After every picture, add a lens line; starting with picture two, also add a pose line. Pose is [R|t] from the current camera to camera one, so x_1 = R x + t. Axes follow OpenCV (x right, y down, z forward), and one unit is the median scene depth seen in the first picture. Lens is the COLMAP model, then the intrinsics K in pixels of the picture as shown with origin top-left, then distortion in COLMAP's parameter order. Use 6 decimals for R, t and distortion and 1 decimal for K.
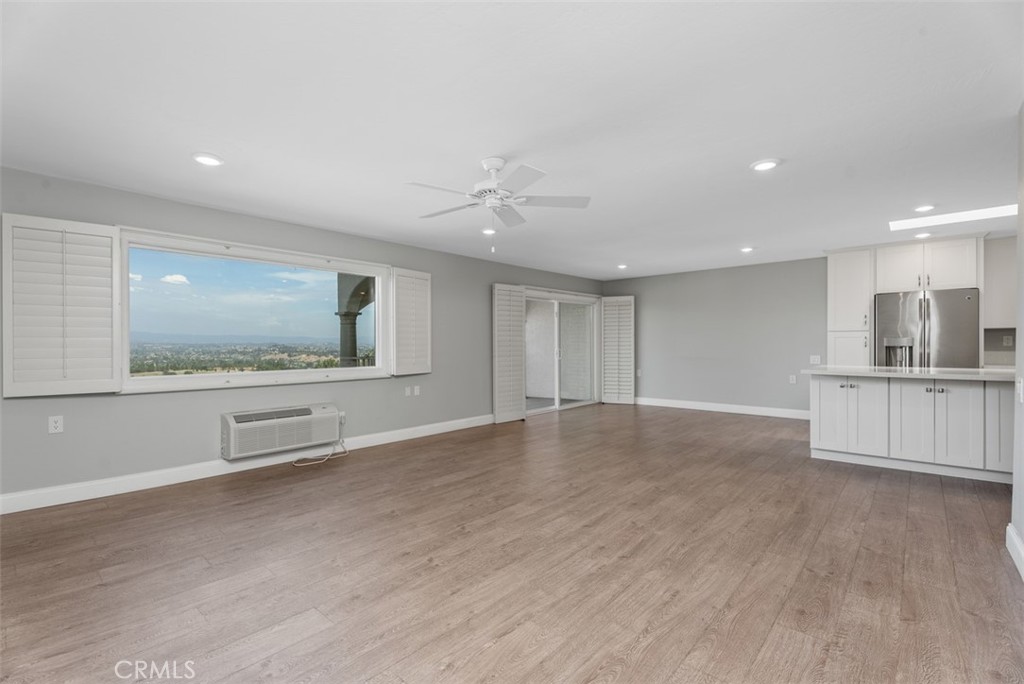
lens RADIAL K [[454.3, 0, 512.0], [0, 454.3, 342.0], [0, 0, 1]] dist [0.000556, -0.000011]
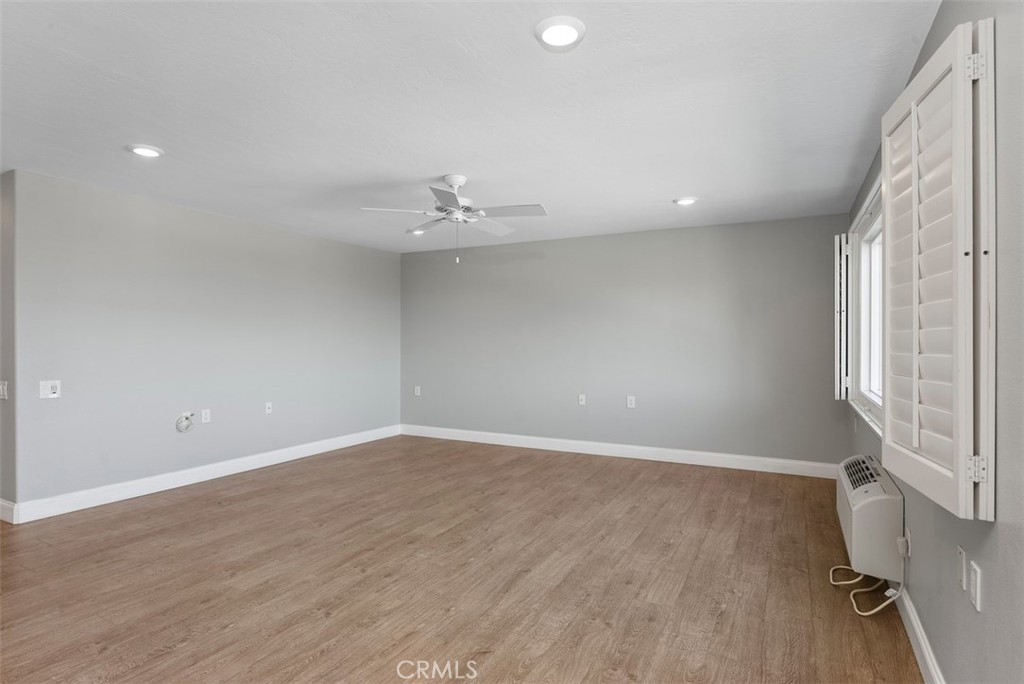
lens RADIAL K [[539.5, 0, 512.0], [0, 539.5, 342.0], [0, 0, 1]] dist [-0.006162, -0.001213]
pose [[-0.969794, 0.002826, -0.243911, 0.110516], [0.004395, 0.999973, -0.005890, -0.013727], [0.243887, -0.006784, -0.969780, 1.828788]]
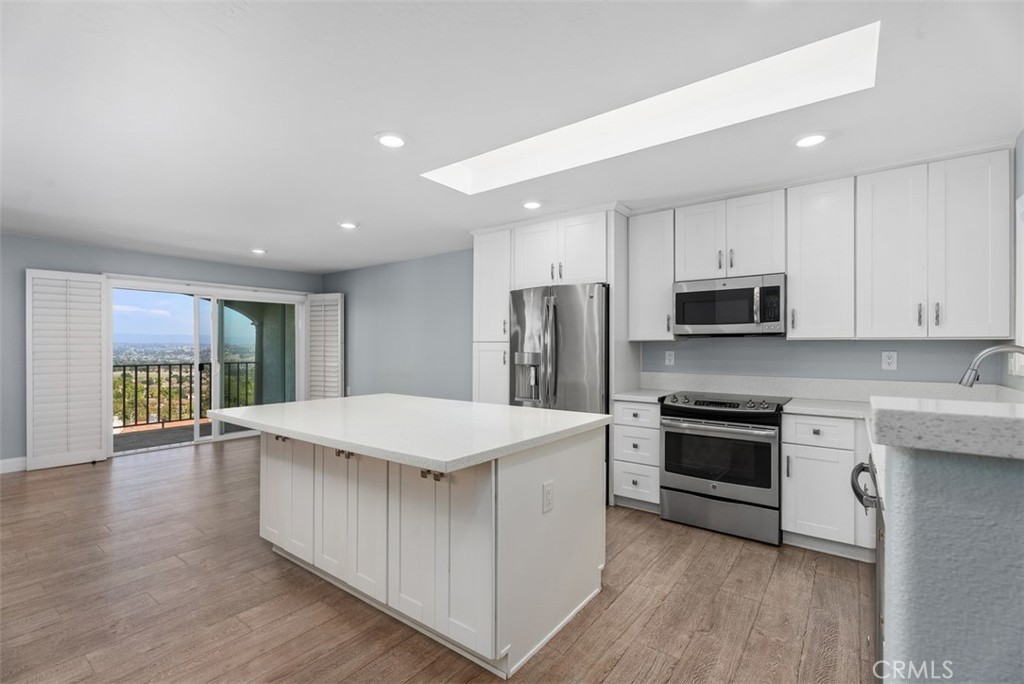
lens RADIAL K [[454.3, 0, 512.0], [0, 454.3, 342.0], [0, 0, 1]] dist [0.000556, -0.000011]
pose [[0.995857, 0.007831, 0.090598, 1.128417], [-0.007092, 0.999939, -0.008472, -0.028380], [-0.090659, 0.007795, 0.995851, 0.427235]]
